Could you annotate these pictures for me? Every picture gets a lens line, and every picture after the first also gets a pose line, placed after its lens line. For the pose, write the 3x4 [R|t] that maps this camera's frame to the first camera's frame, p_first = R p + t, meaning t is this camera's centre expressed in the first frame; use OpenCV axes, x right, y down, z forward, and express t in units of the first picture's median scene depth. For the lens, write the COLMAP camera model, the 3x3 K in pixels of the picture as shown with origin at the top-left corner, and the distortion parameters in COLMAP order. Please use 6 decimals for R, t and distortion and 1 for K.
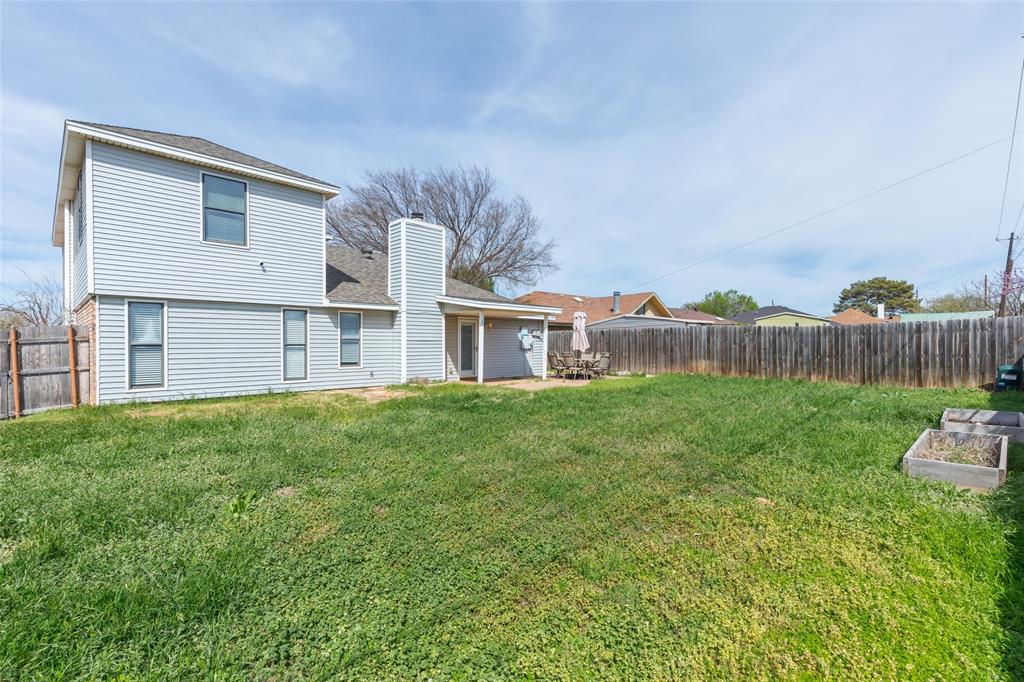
lens RADIAL K [[466.3, 0, 512.0], [0, 466.3, 341.0], [0, 0, 1]] dist [-0.001543, 0.000183]
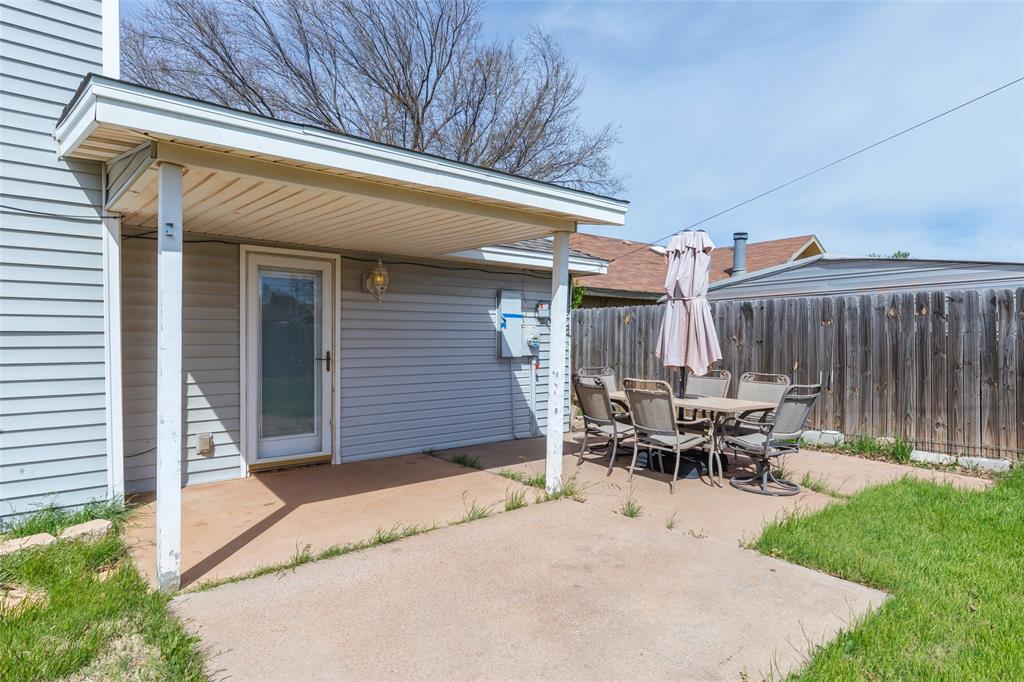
lens RADIAL K [[588.0, 0, 512.0], [0, 588.0, 341.0], [0, 0, 1]] dist [0.000499, 0.000103]
pose [[0.996168, 0.006142, -0.087247, 0.069564], [-0.004643, 0.999838, 0.017380, -0.002268], [0.087340, -0.016908, 0.996035, 0.632935]]
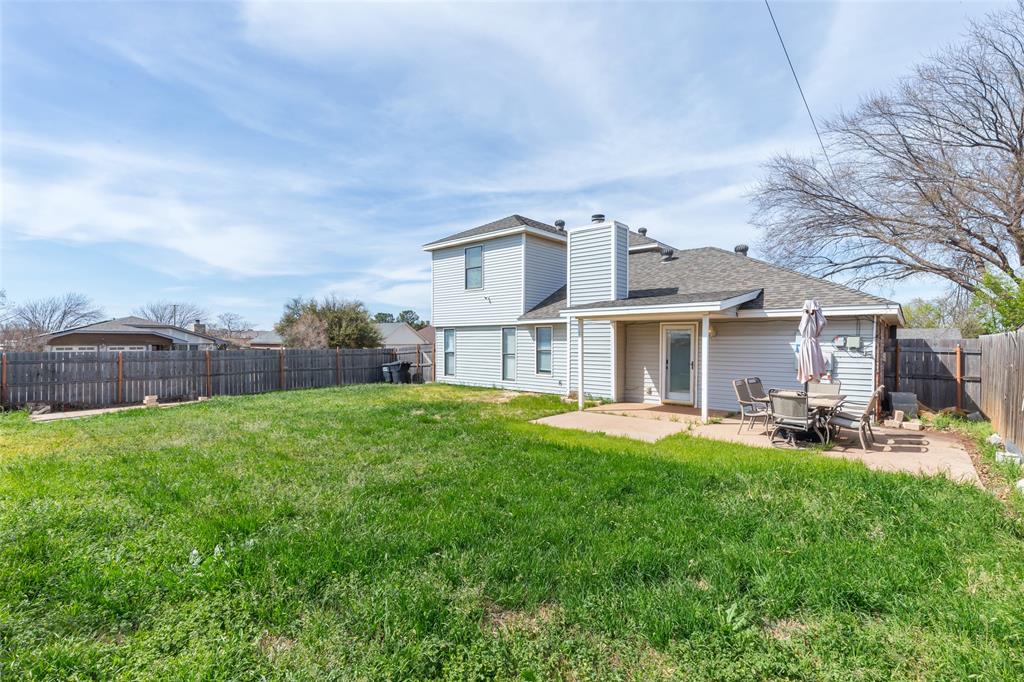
lens RADIAL K [[462.3, 0, 512.0], [0, 462.3, 341.0], [0, 0, 1]] dist [0.003350, 0.000147]
pose [[0.068899, 0.000225, -0.997624, 0.611197], [0.003679, 0.999993, 0.000480, -0.021563], [0.997617, -0.003704, 0.068898, 0.660517]]
